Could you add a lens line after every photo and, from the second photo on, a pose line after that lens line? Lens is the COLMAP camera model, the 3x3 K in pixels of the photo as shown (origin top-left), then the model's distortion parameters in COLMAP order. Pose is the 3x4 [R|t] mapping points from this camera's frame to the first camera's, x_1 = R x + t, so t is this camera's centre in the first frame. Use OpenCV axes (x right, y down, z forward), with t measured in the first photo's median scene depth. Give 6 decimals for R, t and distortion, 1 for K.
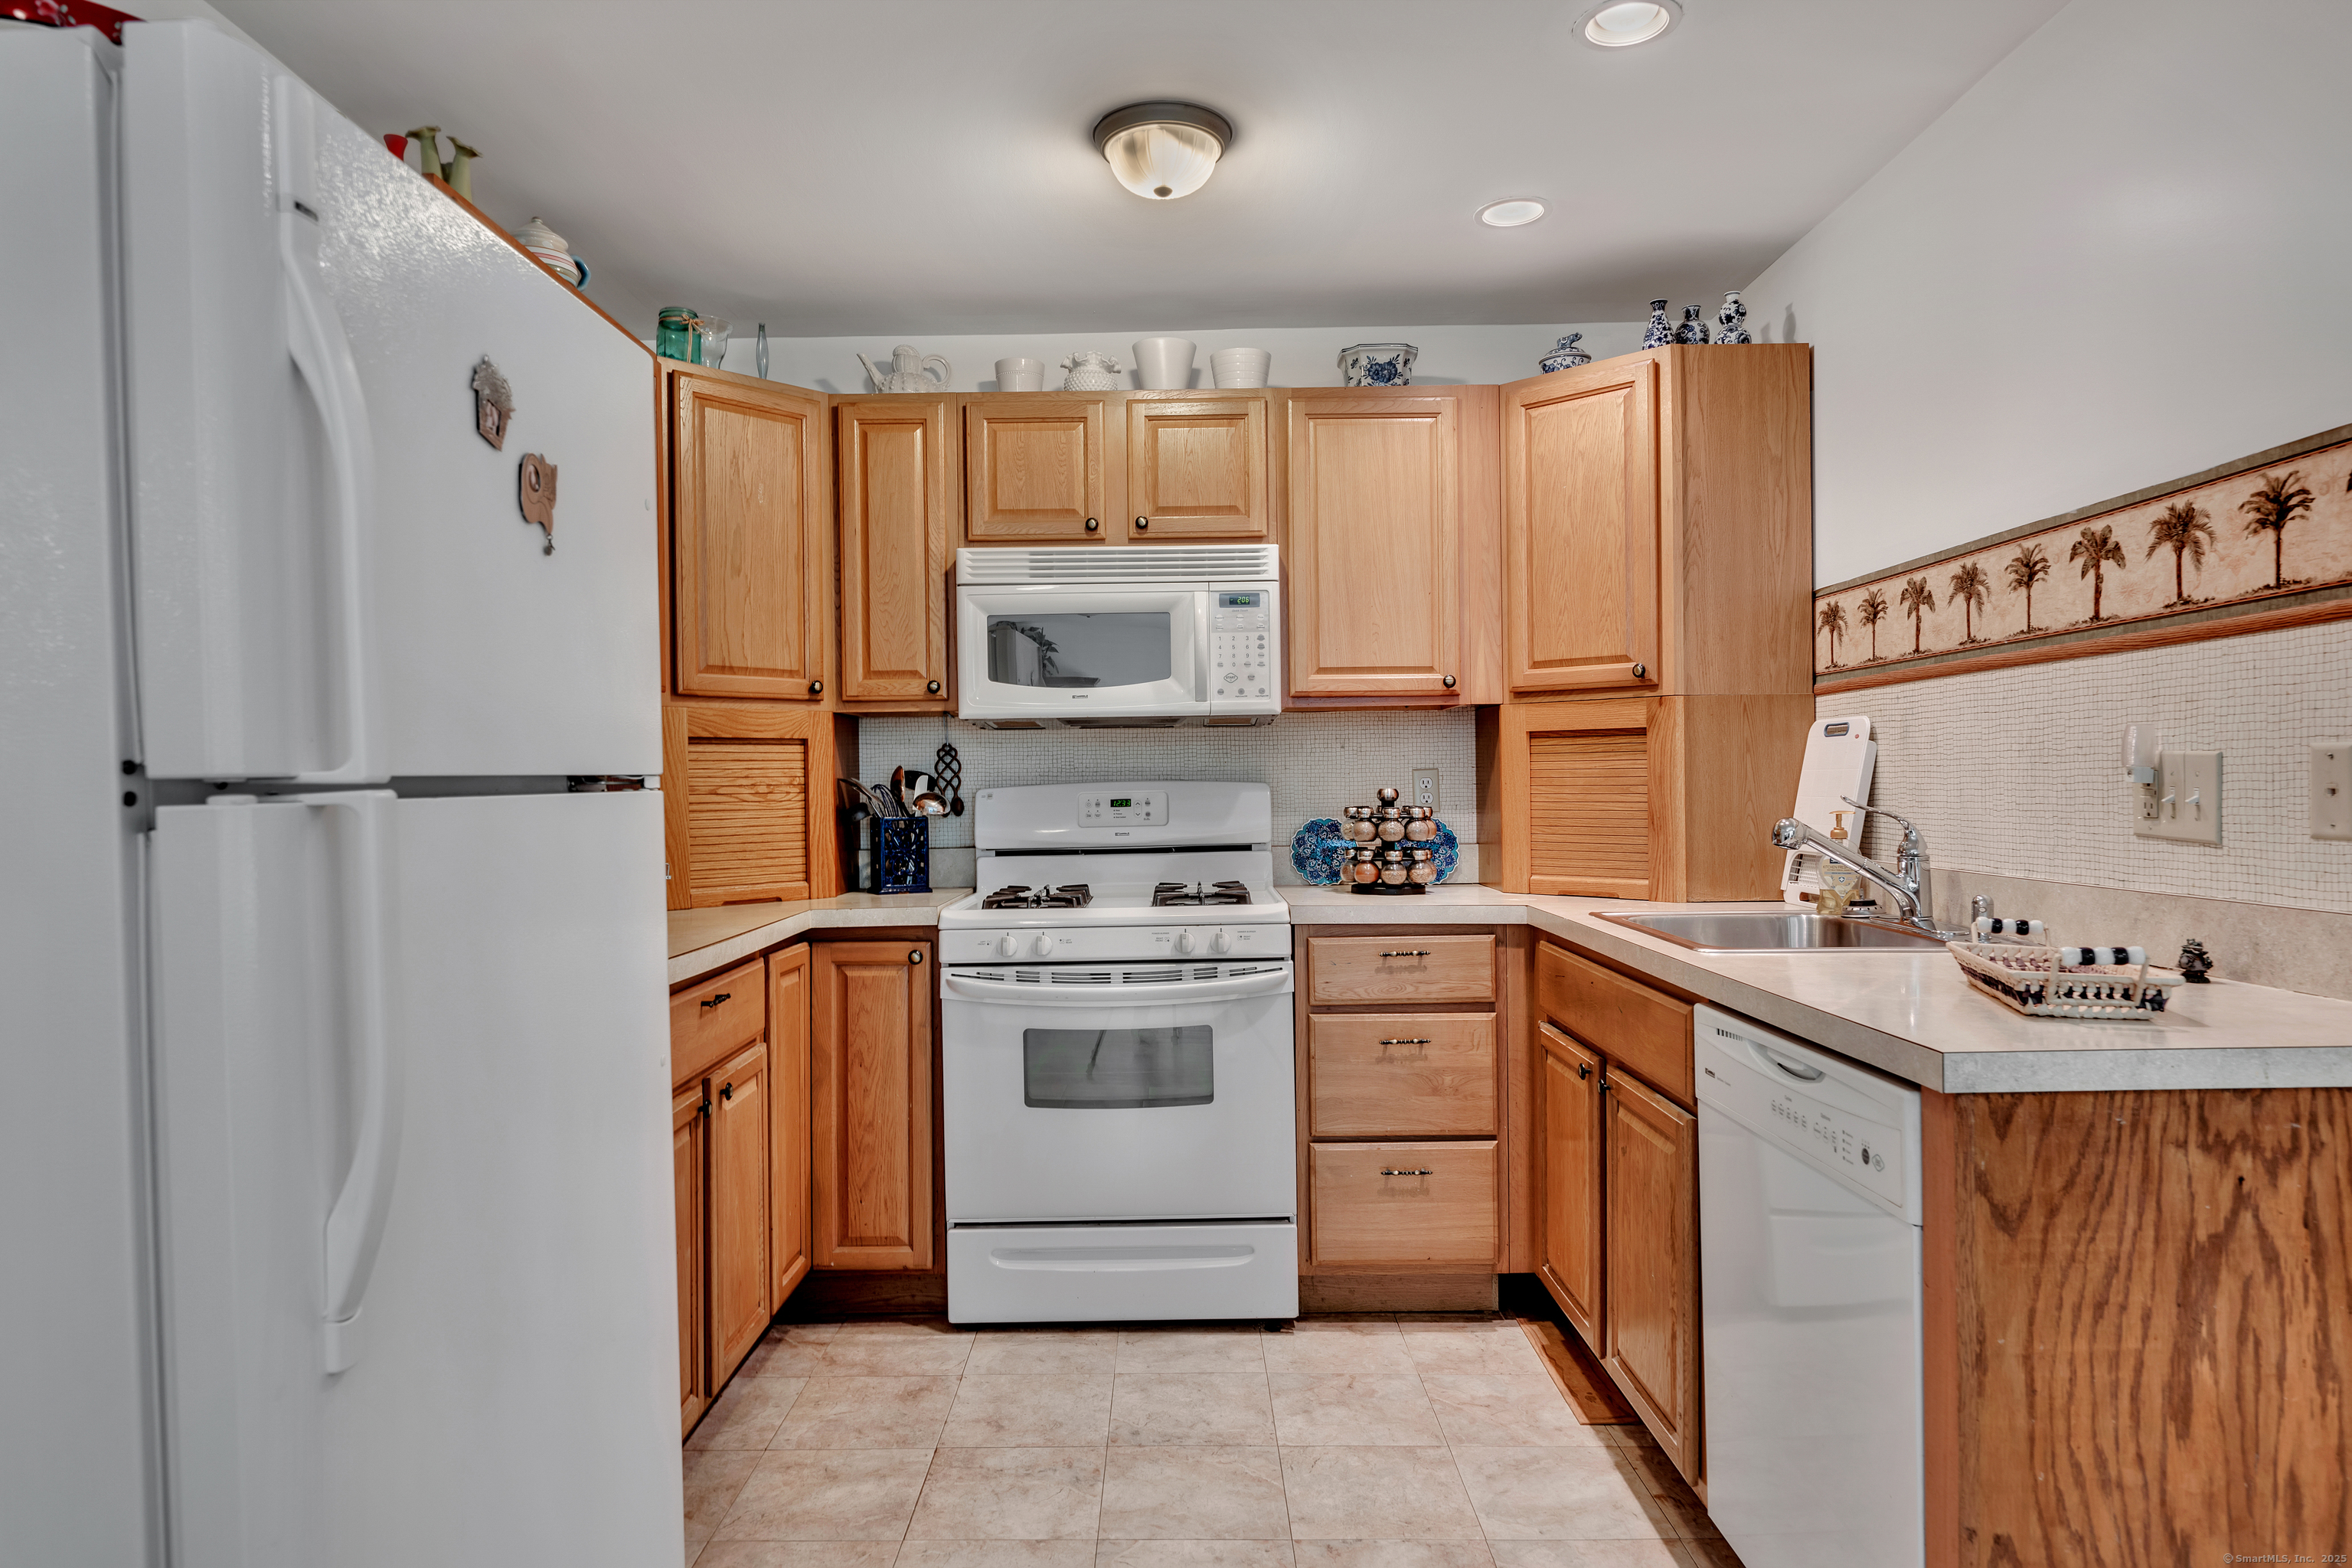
lens RADIAL K [[1418.0, 0, 1176.0], [0, 1418.0, 784.0], [0, 0, 1]] dist [0.000243, 0.000289]
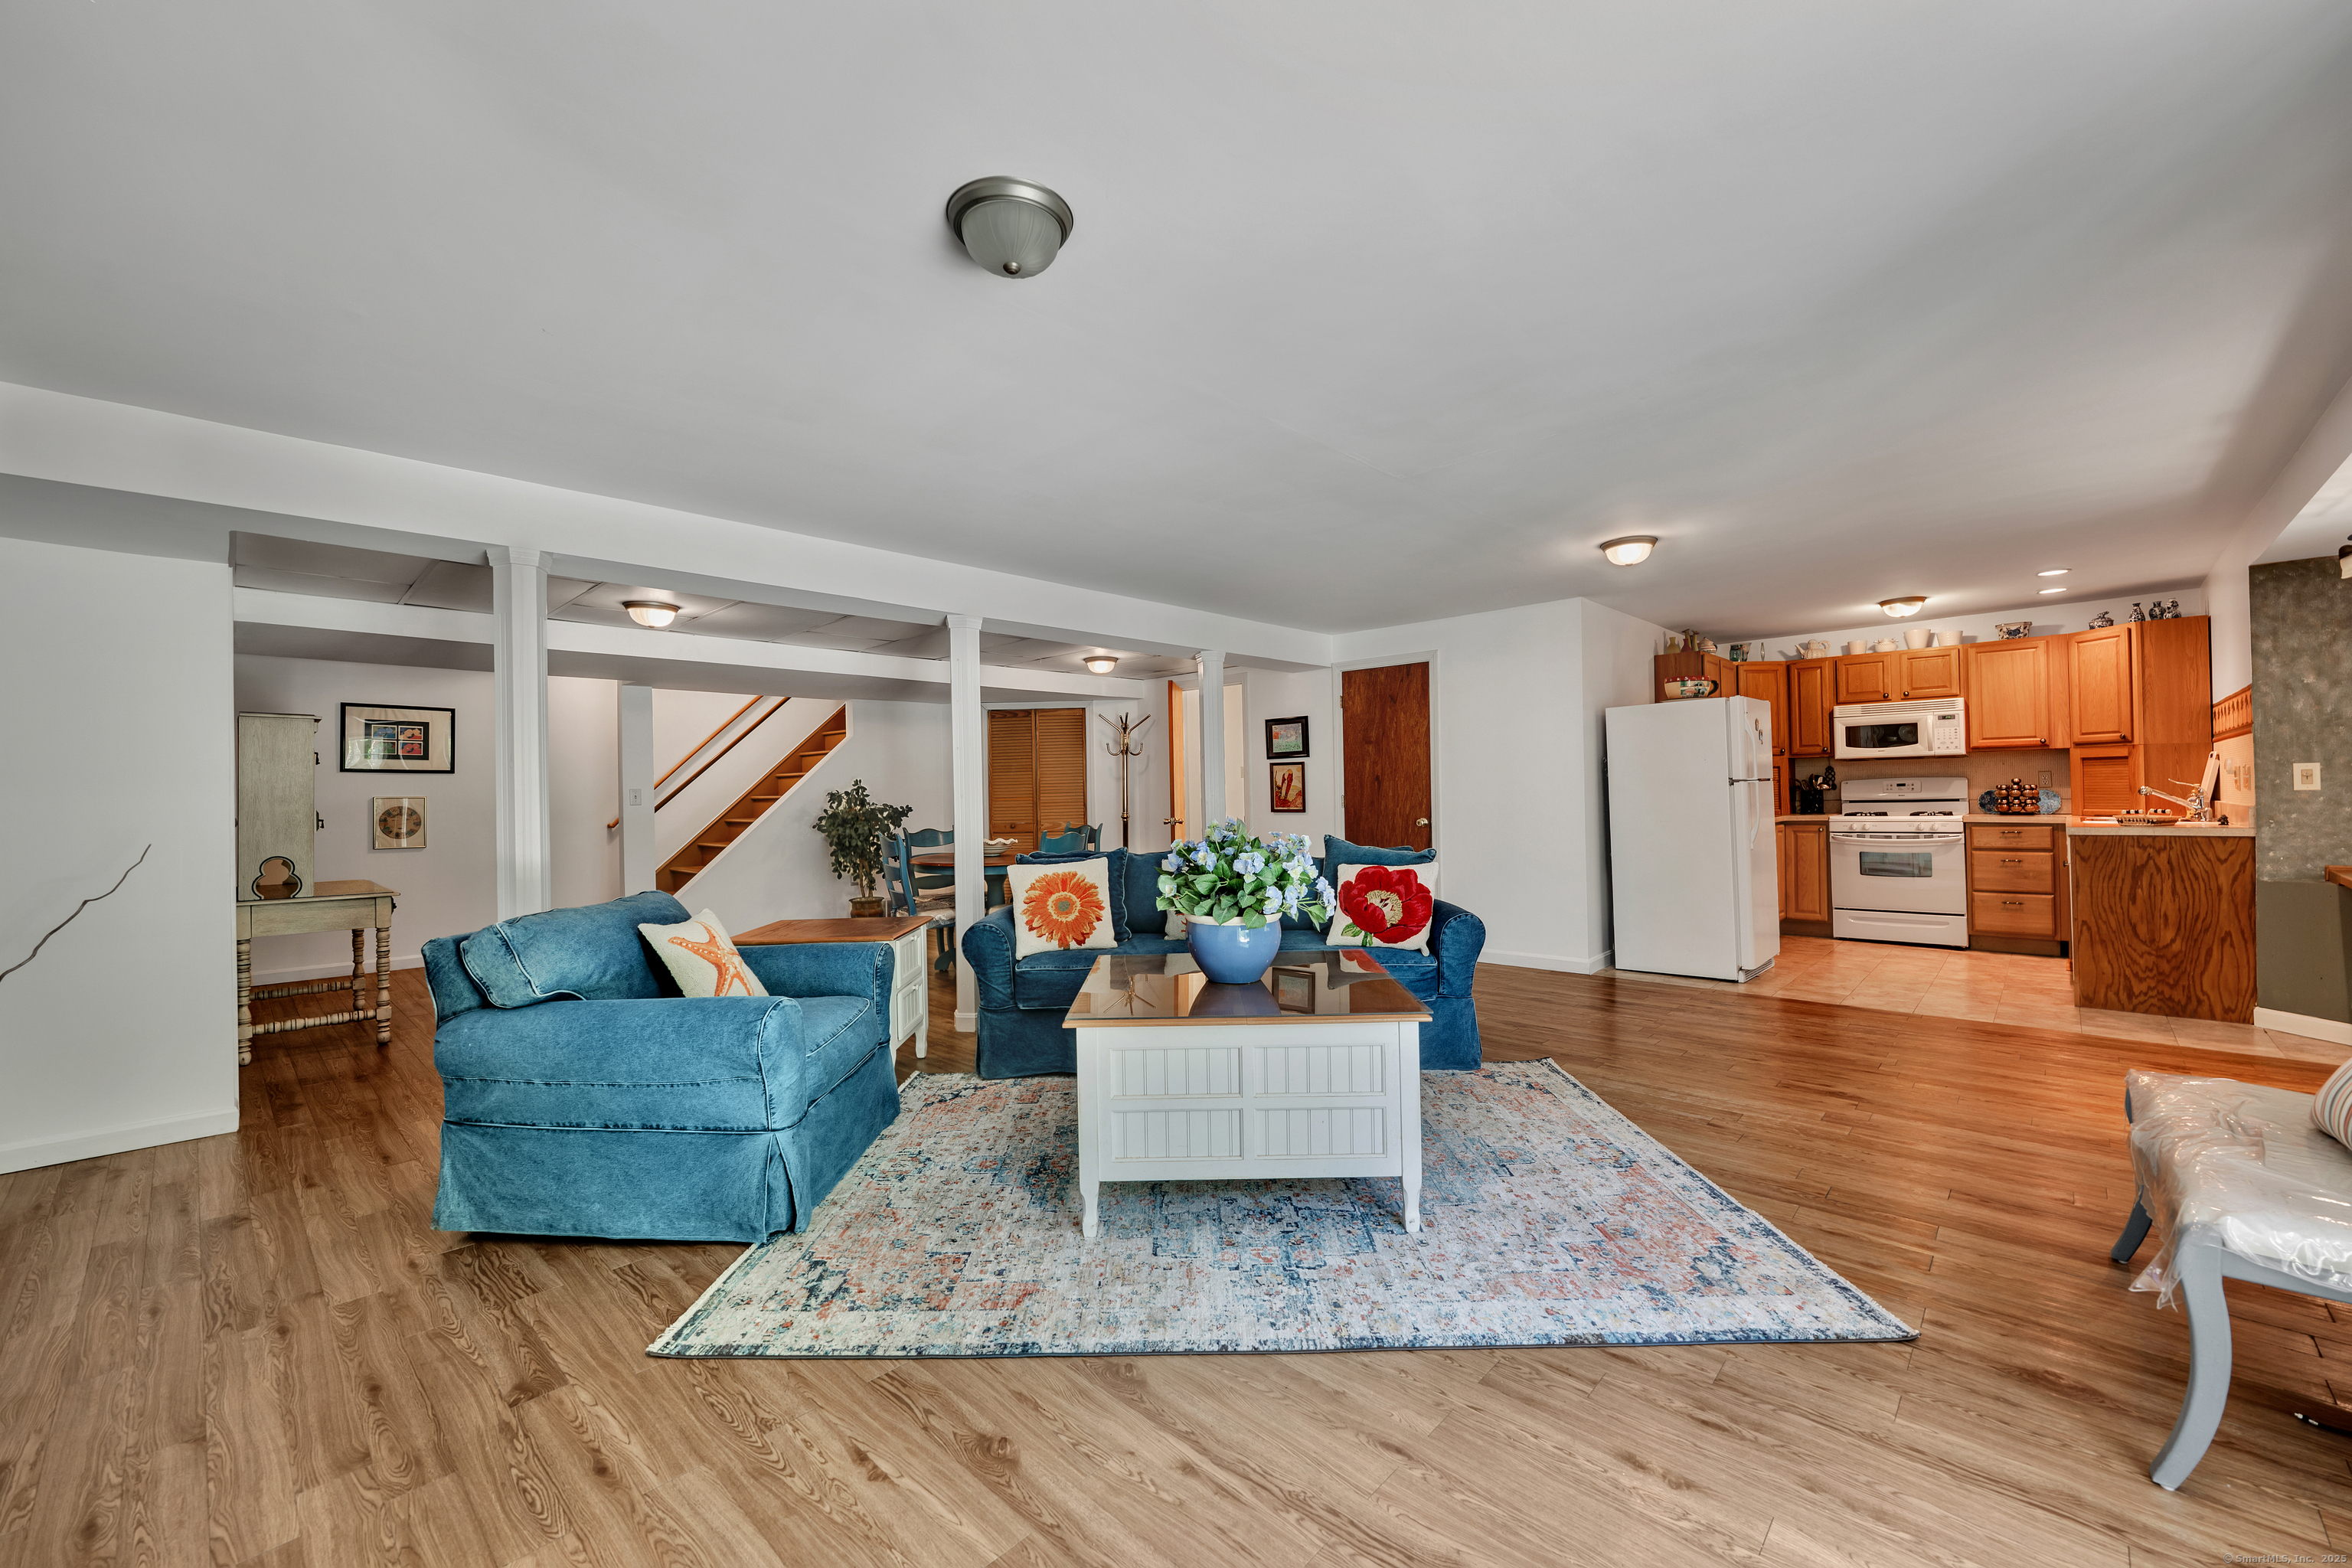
lens RADIAL K [[935.0, 0, 1176.0], [0, 935.0, 784.0], [0, 0, 1]] dist [0.000342, 0.000223]
pose [[0.727521, -0.009431, -0.686020, 0.225742], [0.009303, 0.999949, -0.003881, 0.005452], [0.686022, -0.003559, 0.727572, -1.650859]]
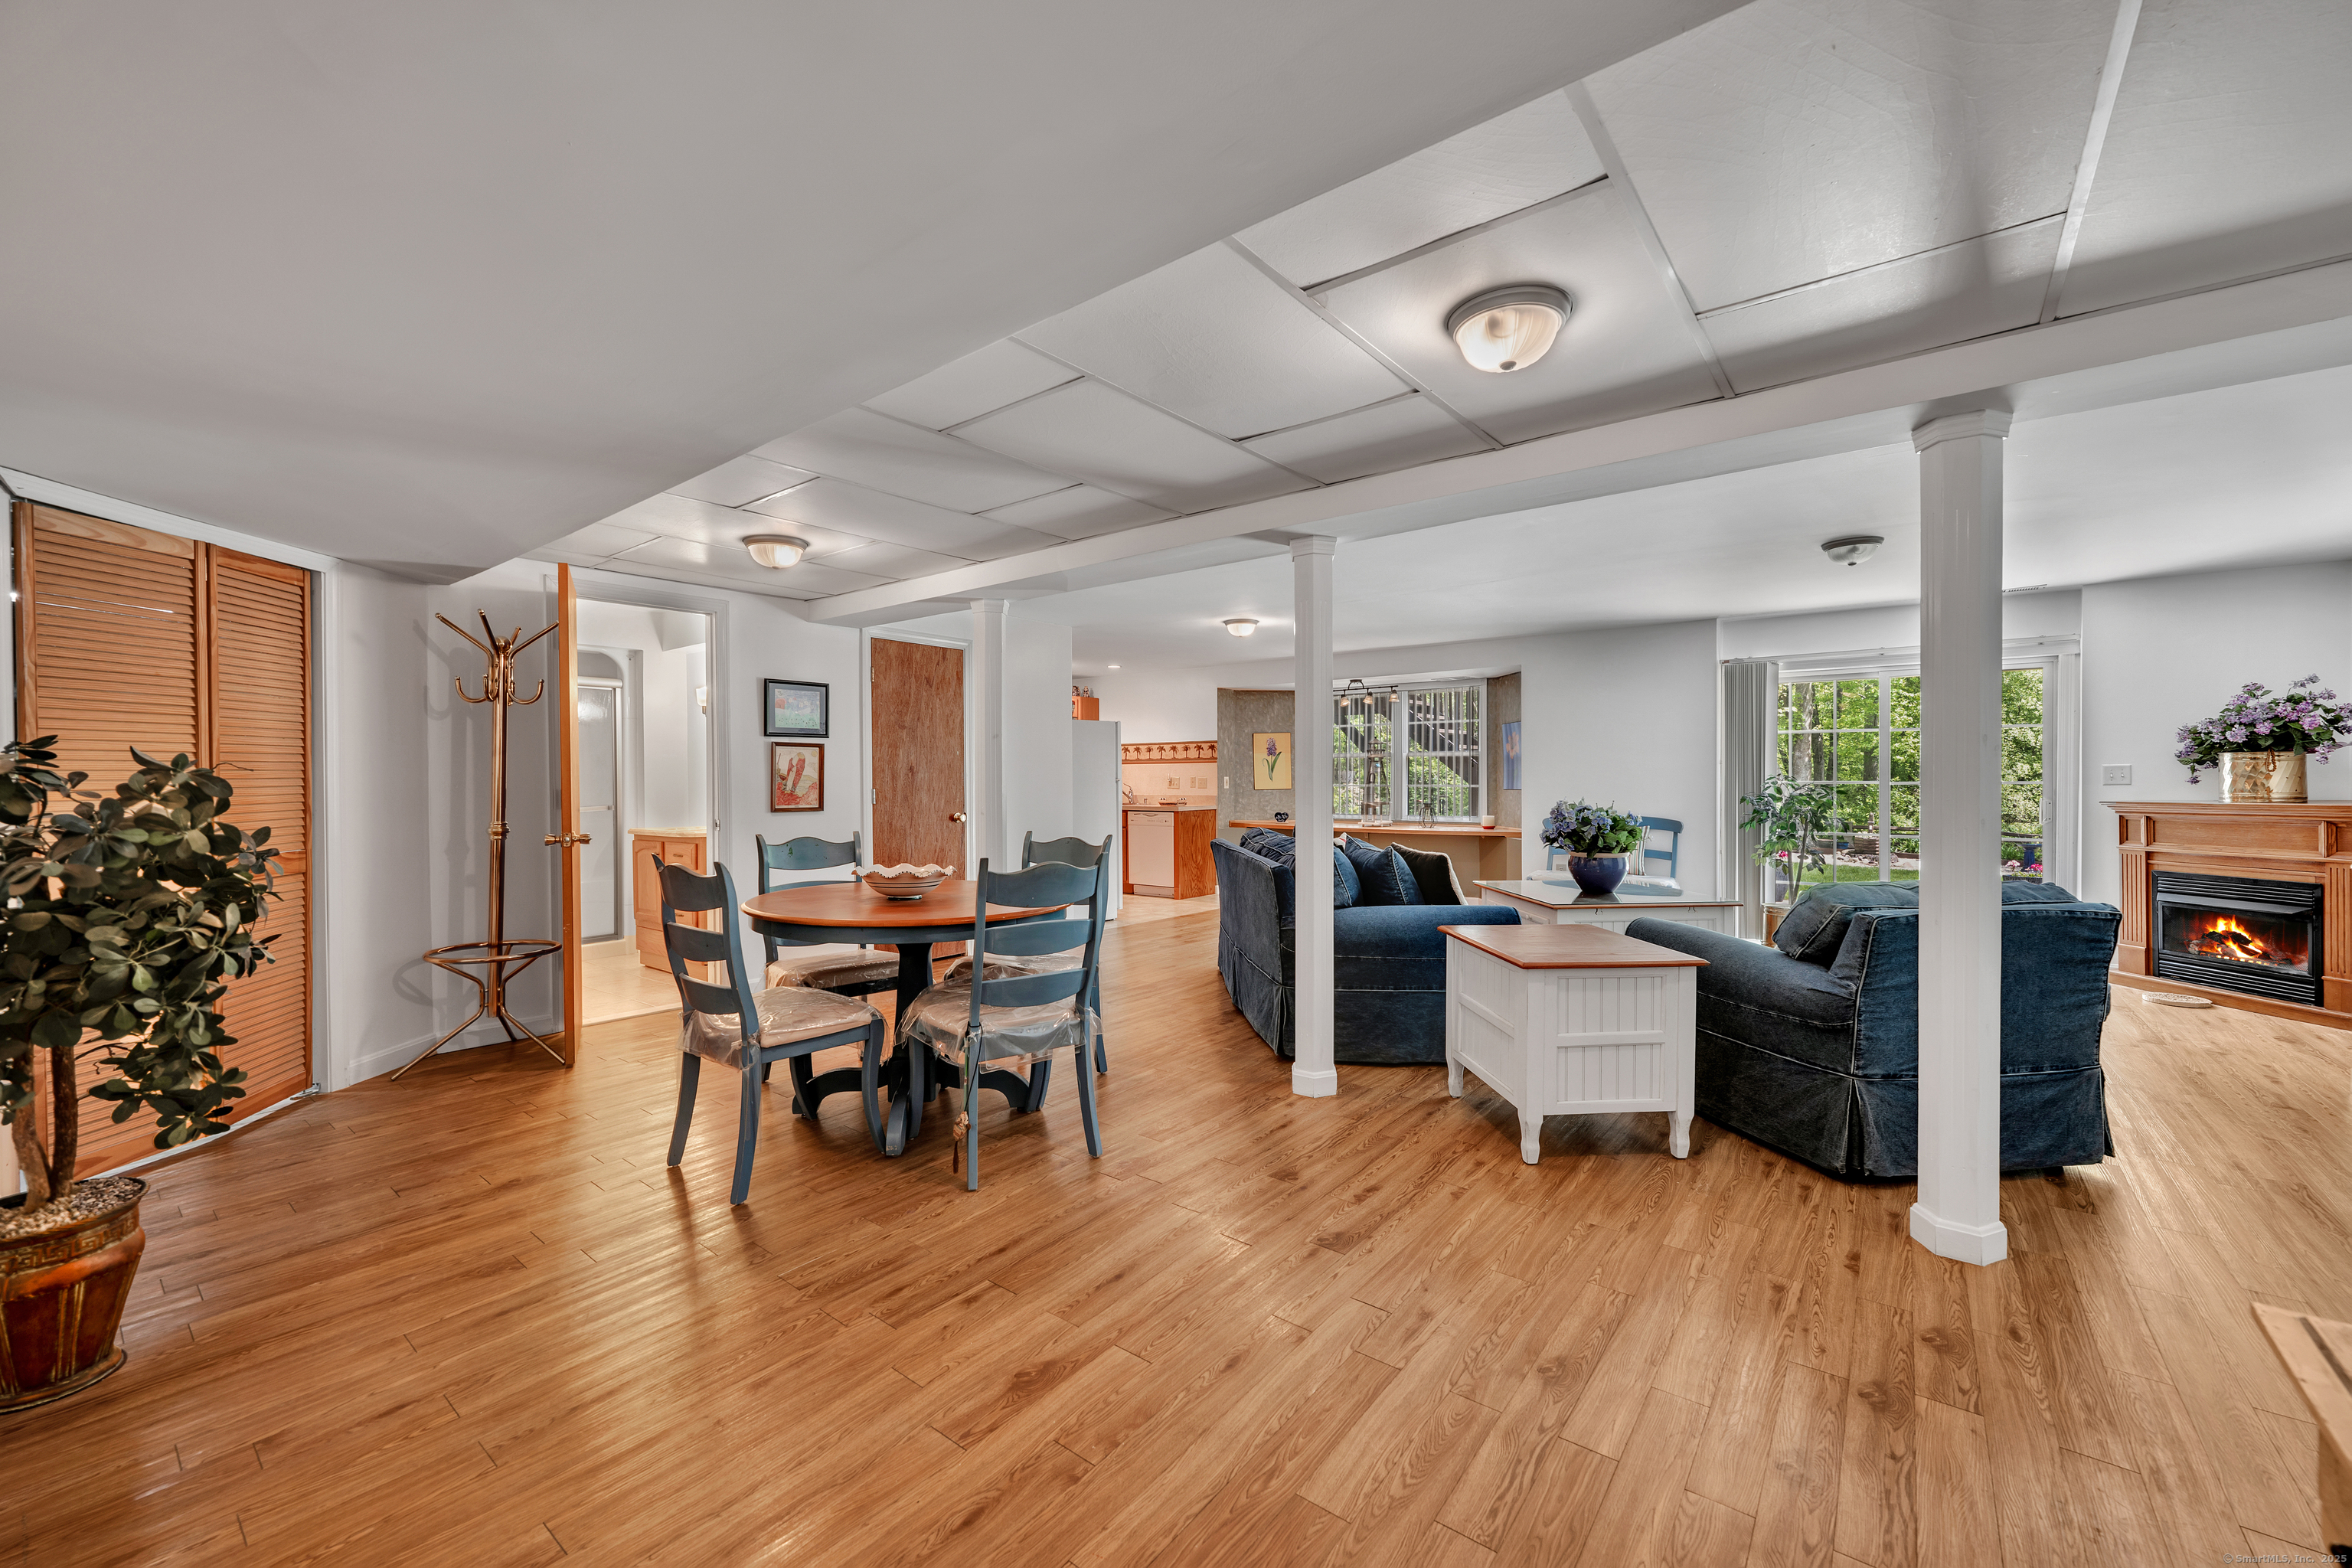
lens RADIAL K [[935.0, 0, 1176.0], [0, 935.0, 784.0], [0, 0, 1]] dist [0.000342, 0.000223]
pose [[0.617983, 0.003734, 0.786183, -2.036218], [-0.000417, 0.999990, -0.004422, 0.026076], [-0.786191, 0.002404, 0.617978, -1.350309]]
